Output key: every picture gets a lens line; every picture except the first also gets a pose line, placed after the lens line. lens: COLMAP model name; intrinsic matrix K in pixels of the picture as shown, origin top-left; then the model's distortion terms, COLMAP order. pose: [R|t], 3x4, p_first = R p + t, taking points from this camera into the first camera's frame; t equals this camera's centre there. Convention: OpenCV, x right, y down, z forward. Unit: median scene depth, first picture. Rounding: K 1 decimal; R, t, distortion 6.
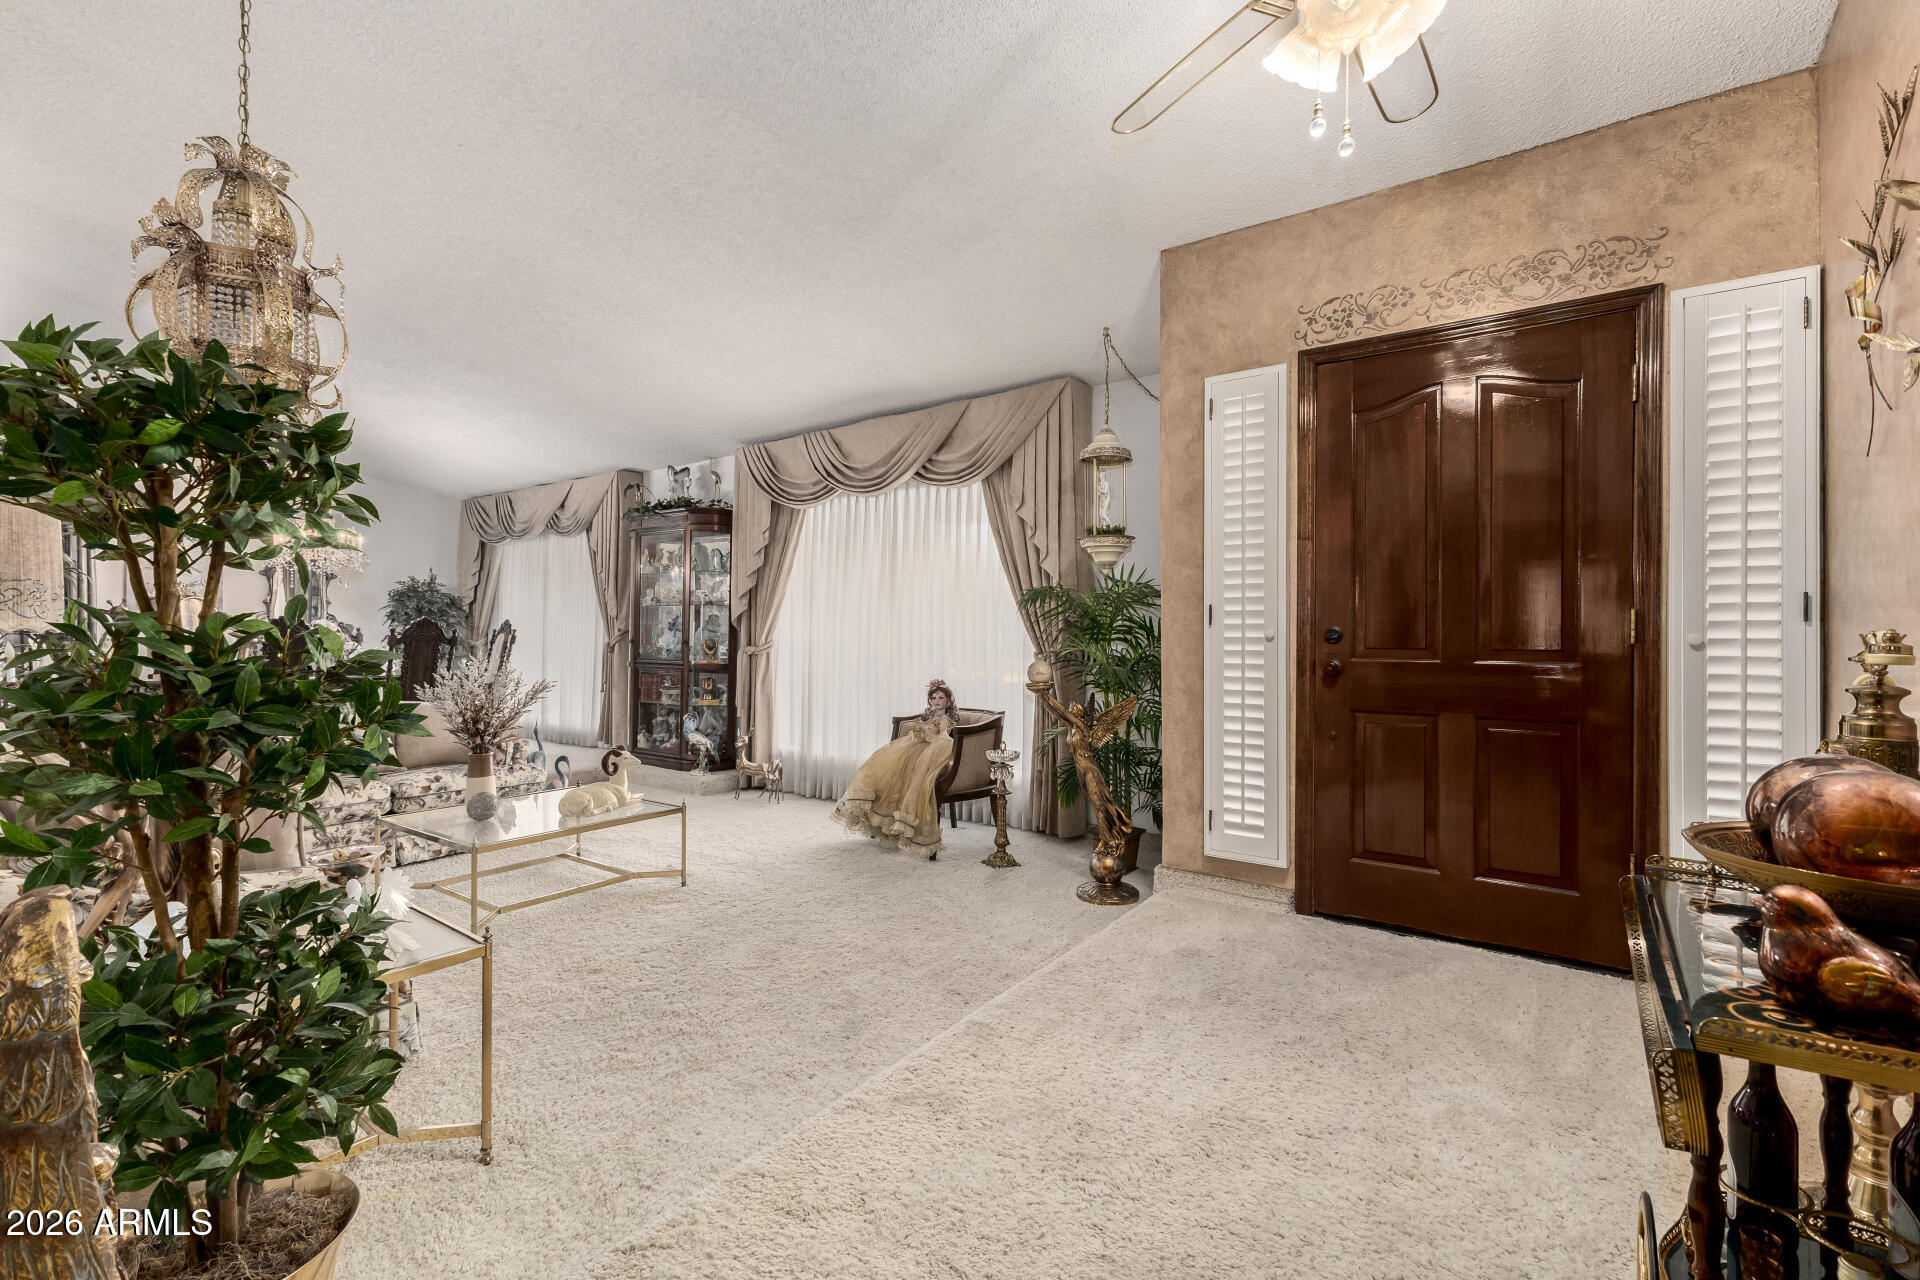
lens RADIAL K [[828.5, 0, 956.9], [0, 828.5, 639.1], [0, 0, 1]] dist [0.001558, -0.000054]
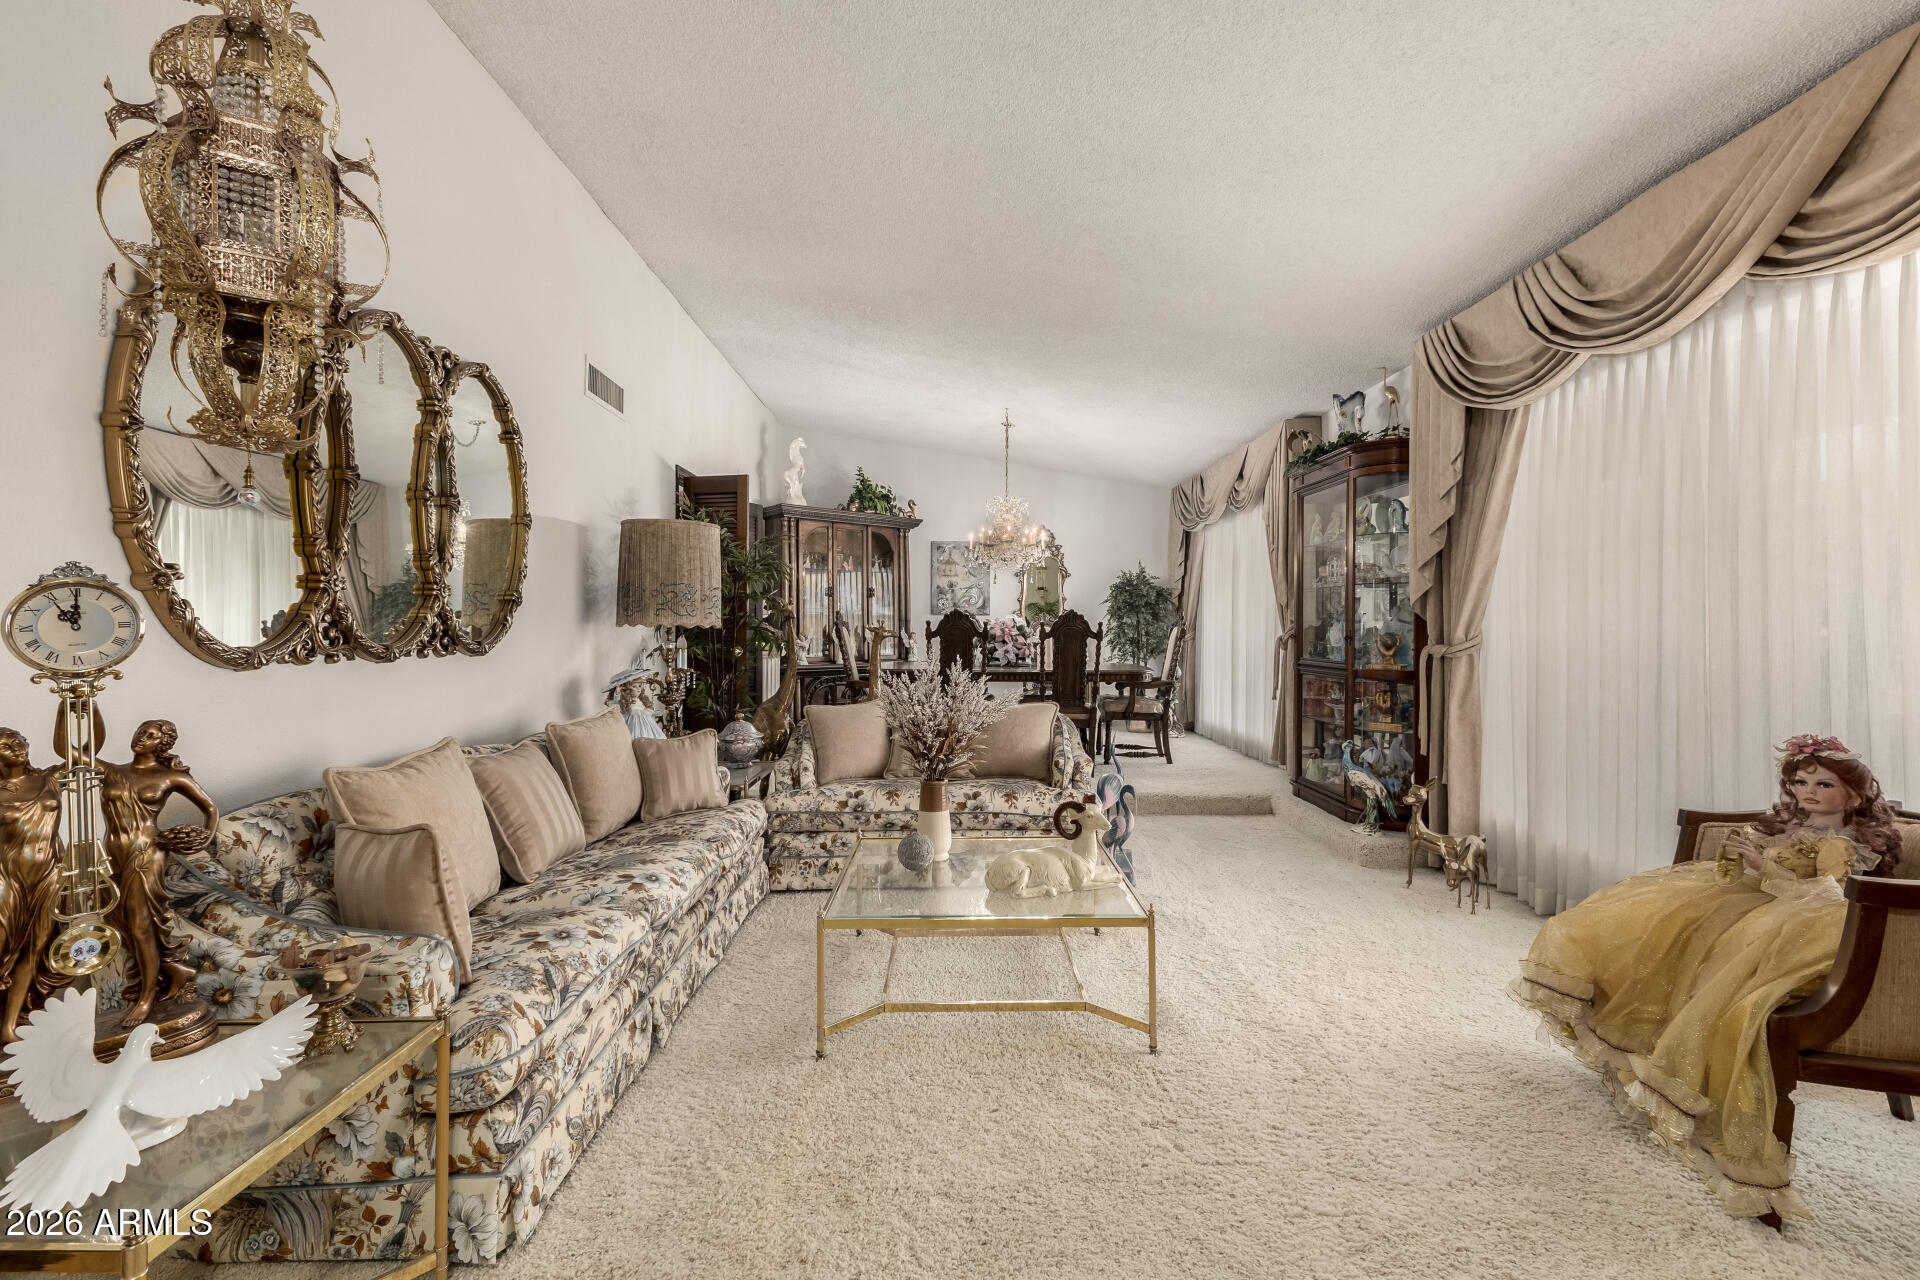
lens RADIAL K [[828.5, 0, 960.0], [0, 828.5, 614.0], [0, 0, 1]] dist [0.001558, -0.000054]
pose [[0.594645, -0.017414, -0.803799, 0.047195], [0.000096, 0.999767, -0.021589, -0.001381], [0.803988, 0.012761, 0.594509, 0.368415]]
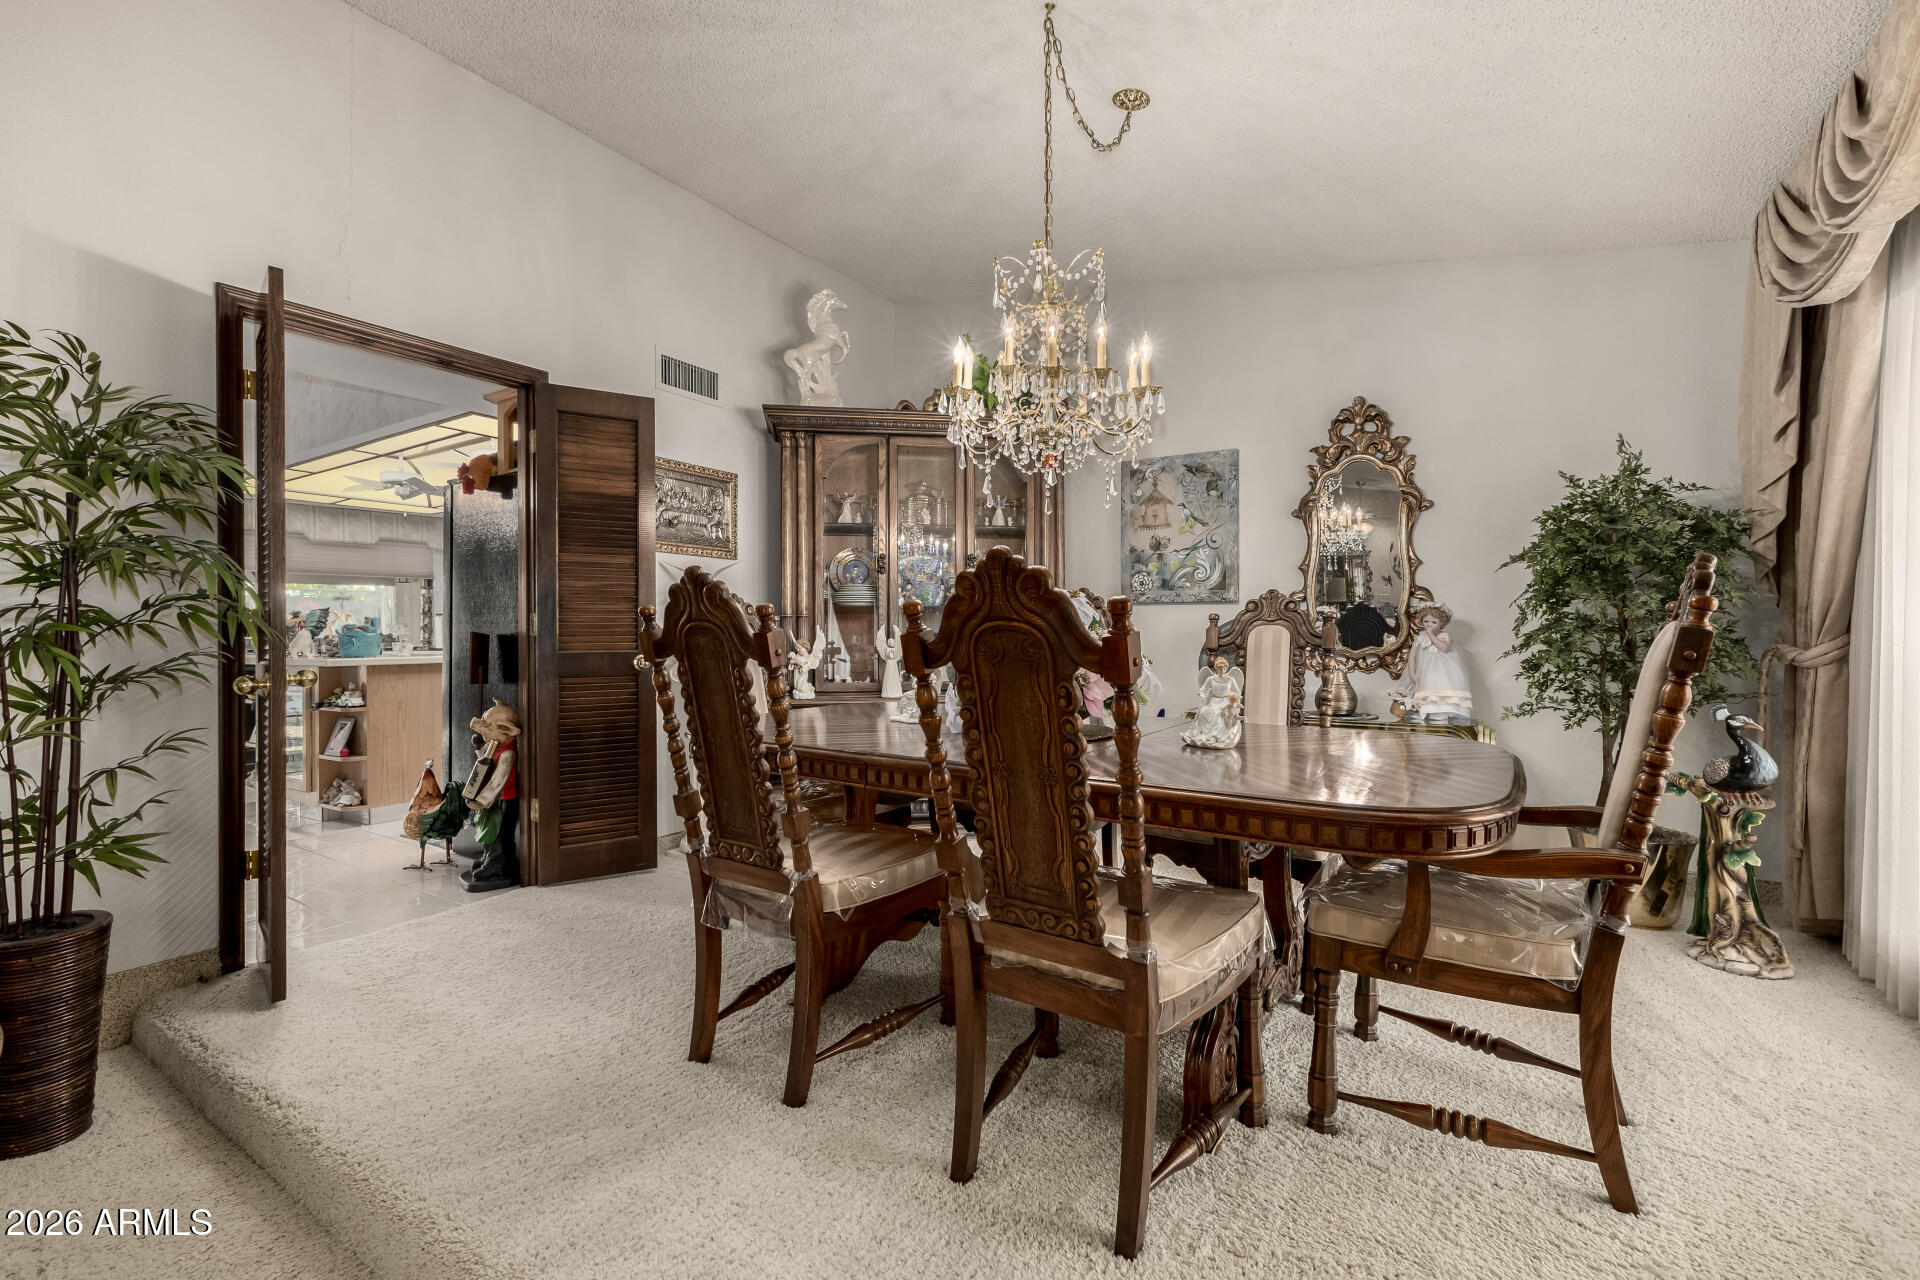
lens RADIAL K [[828.5, 0, 951.2], [0, 828.5, 638.0], [0, 0, 1]] dist [0.001558, -0.000054]
pose [[0.048037, 0.002256, -0.998843, -0.460010], [-0.002066, 0.999996, 0.002159, -0.002923], [0.998843, 0.001960, 0.048041, 1.072754]]
